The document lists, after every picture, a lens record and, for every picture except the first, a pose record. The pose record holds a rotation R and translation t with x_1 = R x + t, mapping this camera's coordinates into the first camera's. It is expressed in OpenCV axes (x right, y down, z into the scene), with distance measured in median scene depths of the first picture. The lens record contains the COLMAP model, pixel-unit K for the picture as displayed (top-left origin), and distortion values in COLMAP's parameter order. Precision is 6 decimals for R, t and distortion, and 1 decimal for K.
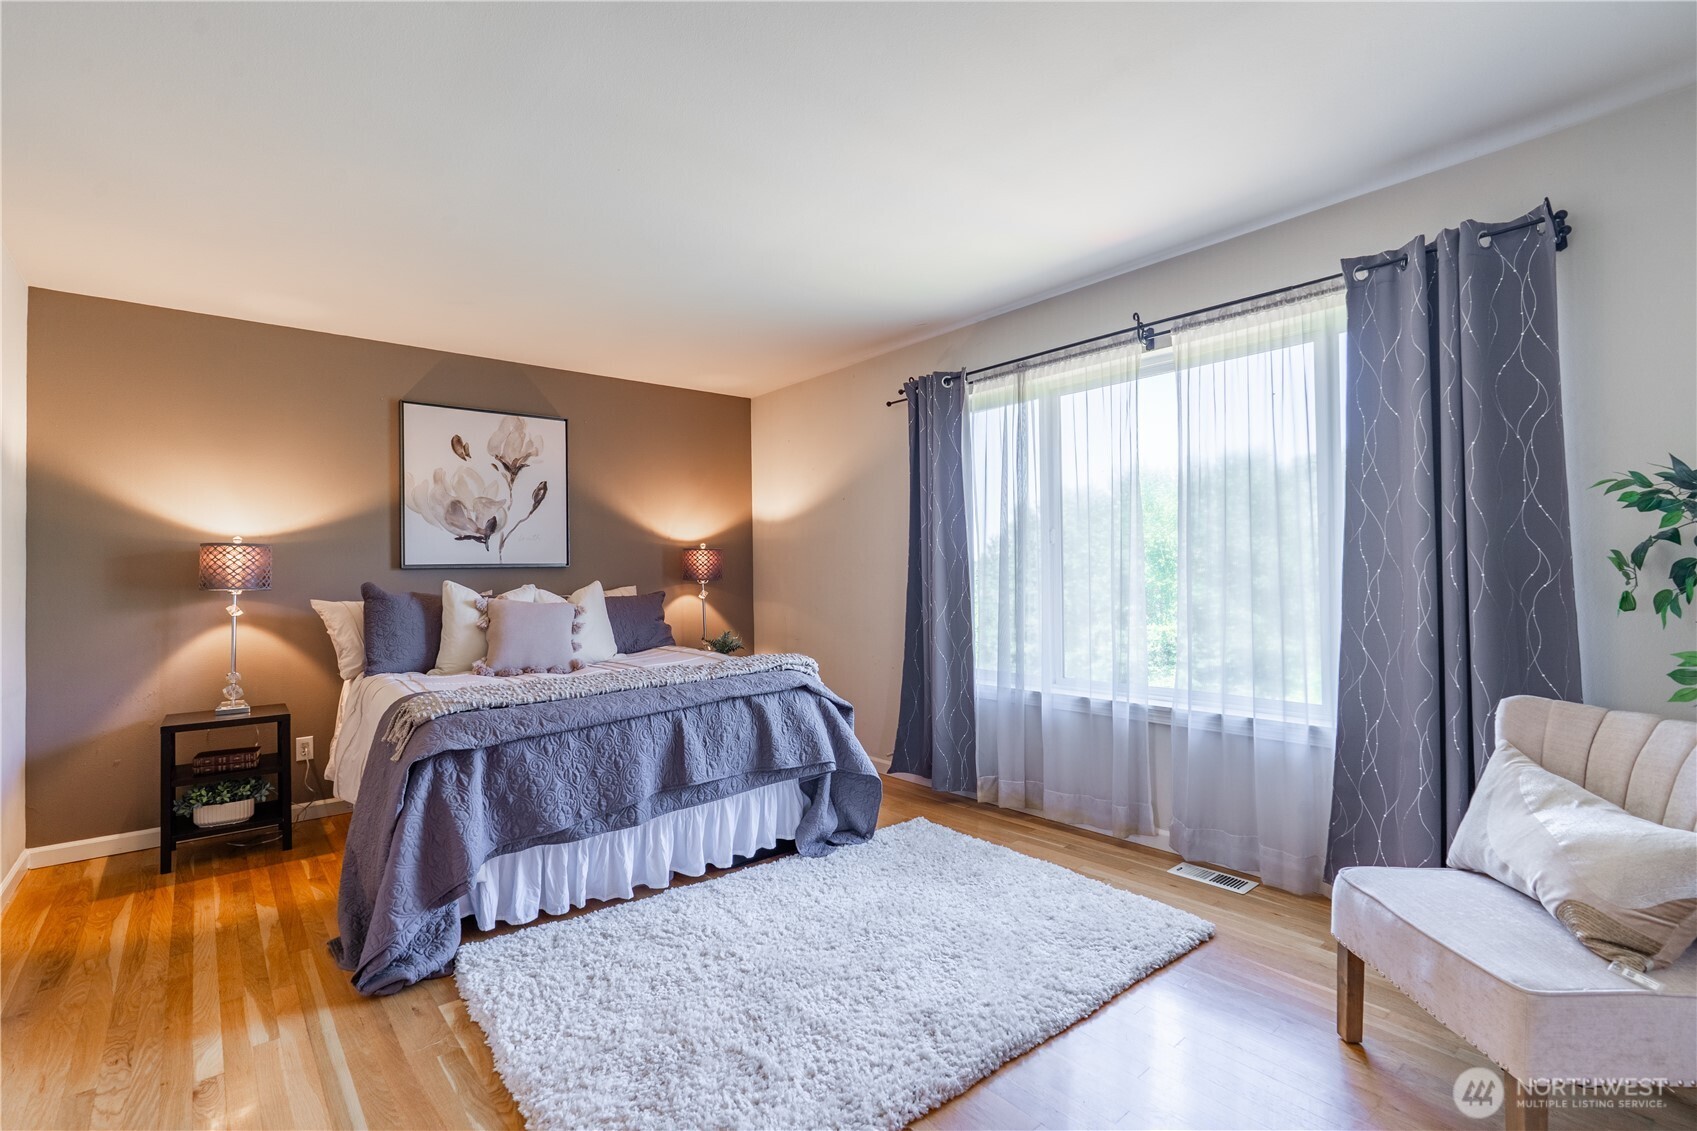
lens RADIAL K [[778.5, 0, 845.0], [0, 778.5, 566.0], [0, 0, 1]] dist [-0.009154, 0.001557]
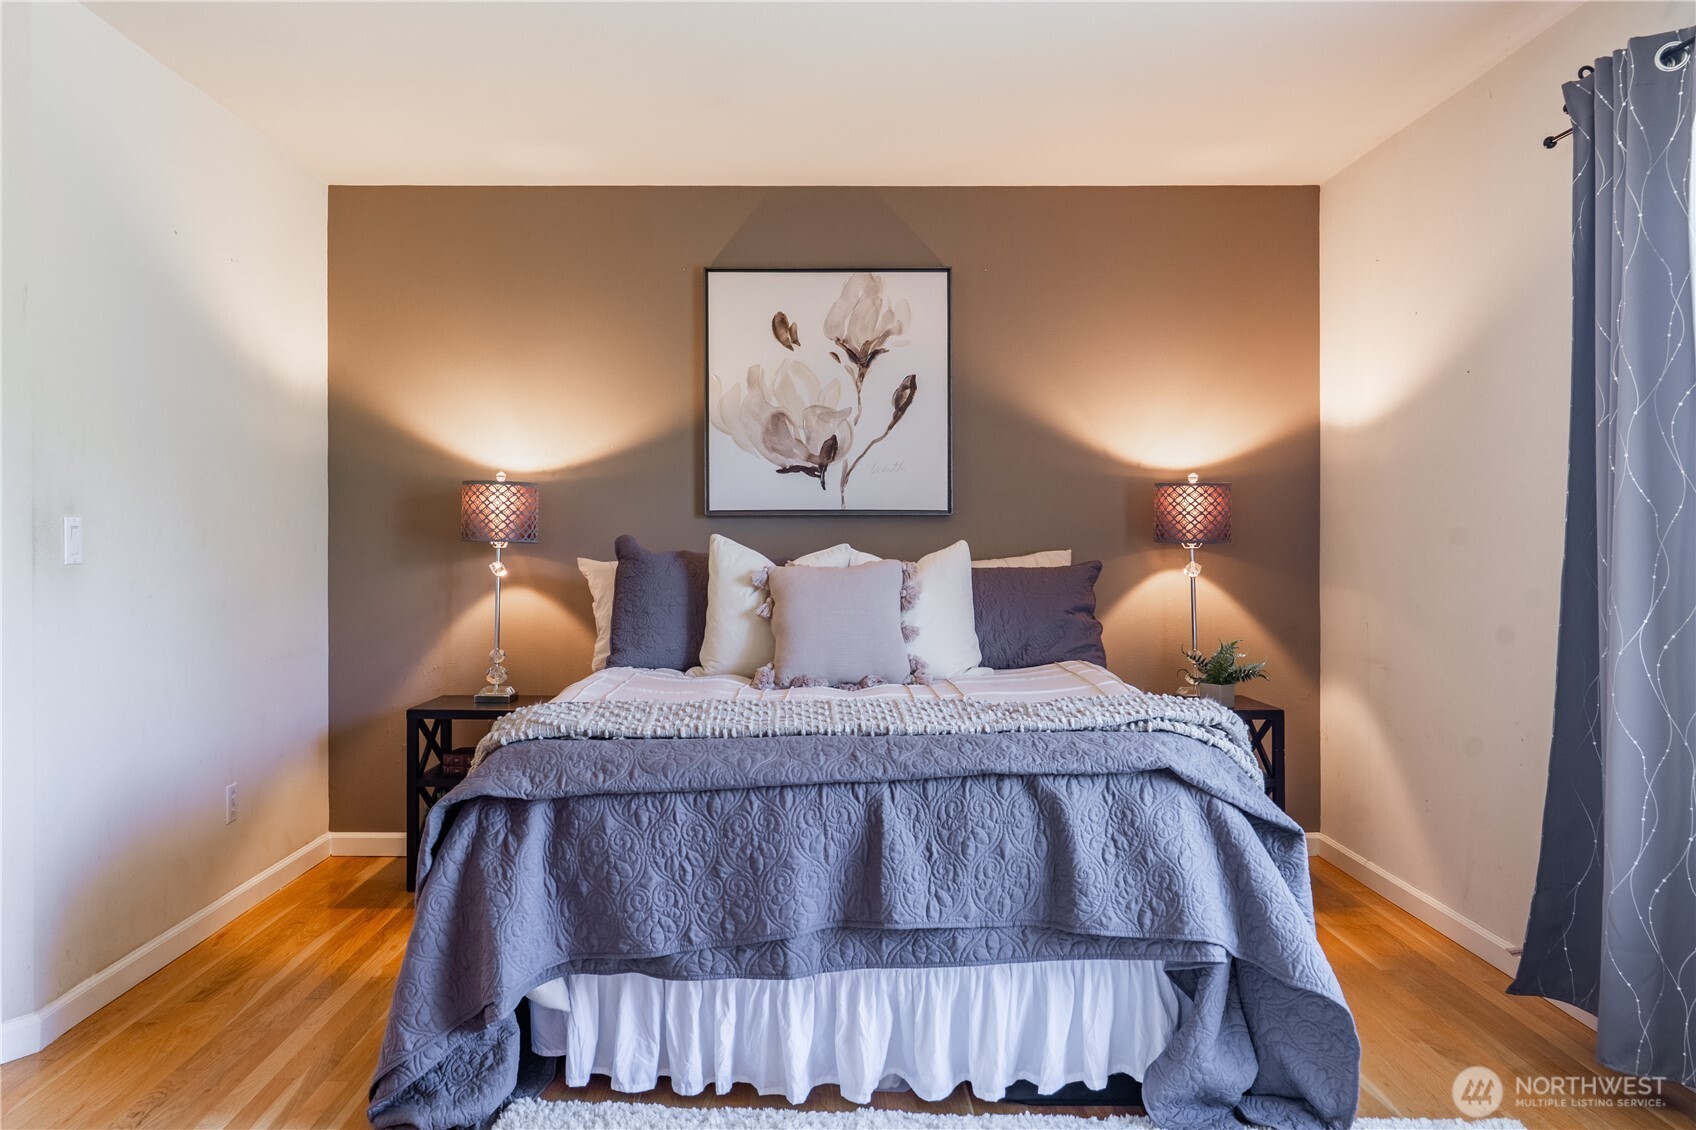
lens RADIAL K [[1239.7, 0, 845.3], [0, 1239.7, 546.5], [0, 0, 1]] dist [-0.002043, -0.002964]
pose [[0.762765, 0.023257, -0.646257, 0.284004], [-0.007011, 0.999592, 0.027697, -0.000861], [0.646637, -0.016596, 0.762617, 0.303676]]
